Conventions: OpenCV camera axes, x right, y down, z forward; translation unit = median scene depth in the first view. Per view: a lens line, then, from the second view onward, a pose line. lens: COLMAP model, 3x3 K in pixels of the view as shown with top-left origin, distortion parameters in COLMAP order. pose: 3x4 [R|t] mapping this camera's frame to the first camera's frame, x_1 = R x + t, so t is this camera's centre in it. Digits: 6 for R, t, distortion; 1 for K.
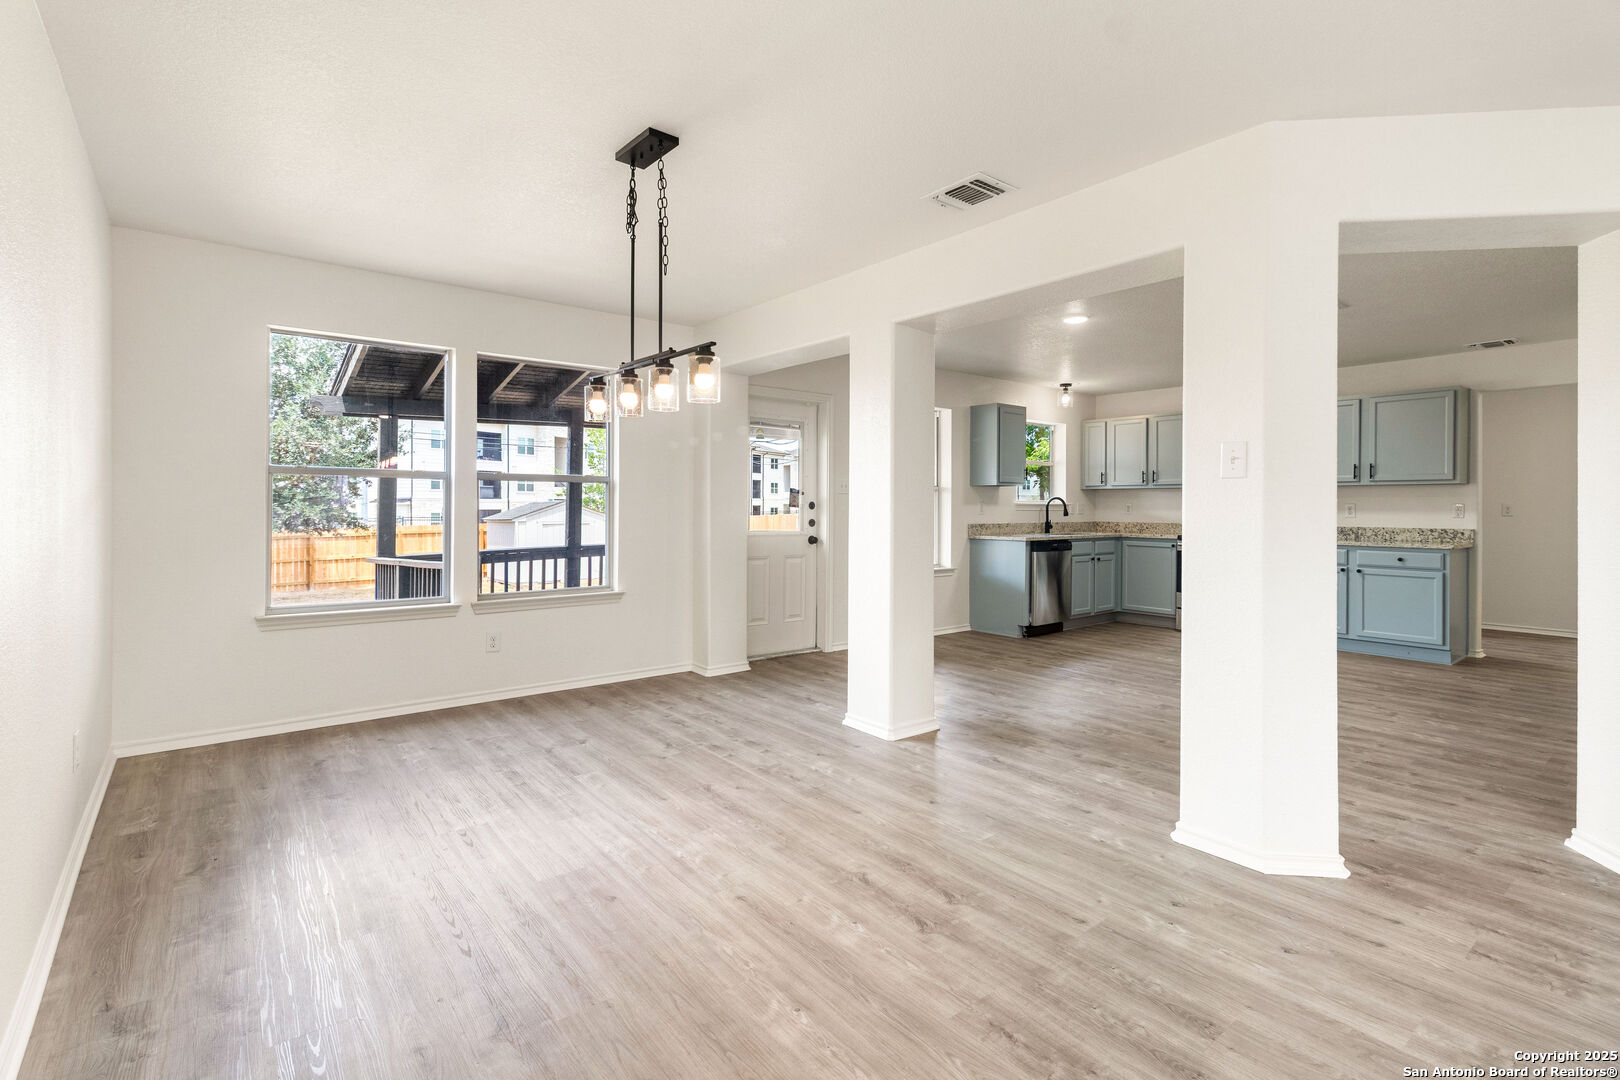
lens RADIAL K [[781.2, 0, 811.2], [0, 781.2, 512.6], [0, 0, 1]] dist [0.002324, 0.000423]
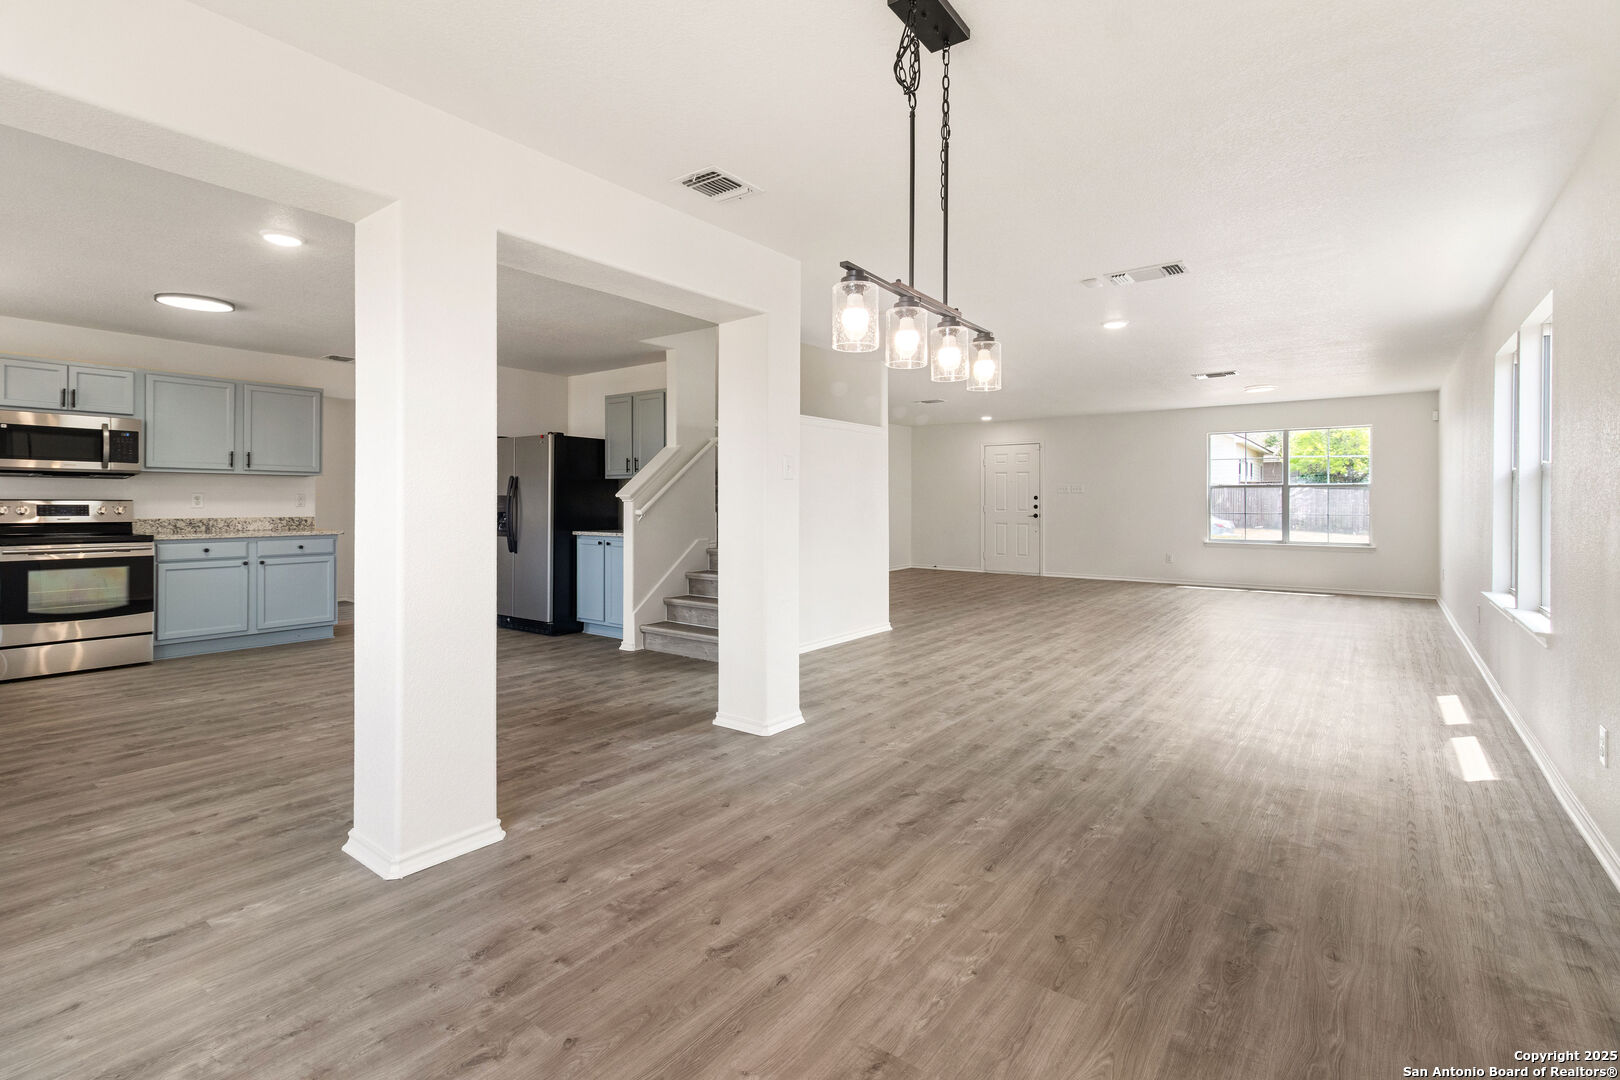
lens RADIAL K [[762.7, 0, 818.1], [0, 762.7, 496.4], [0, 0, 1]] dist [0.000082, -0.000233]
pose [[-0.277503, -0.000450, 0.960725, -0.793010], [0.006875, 0.999973, 0.002455, -0.010165], [-0.960700, 0.007287, -0.277492, 1.175881]]
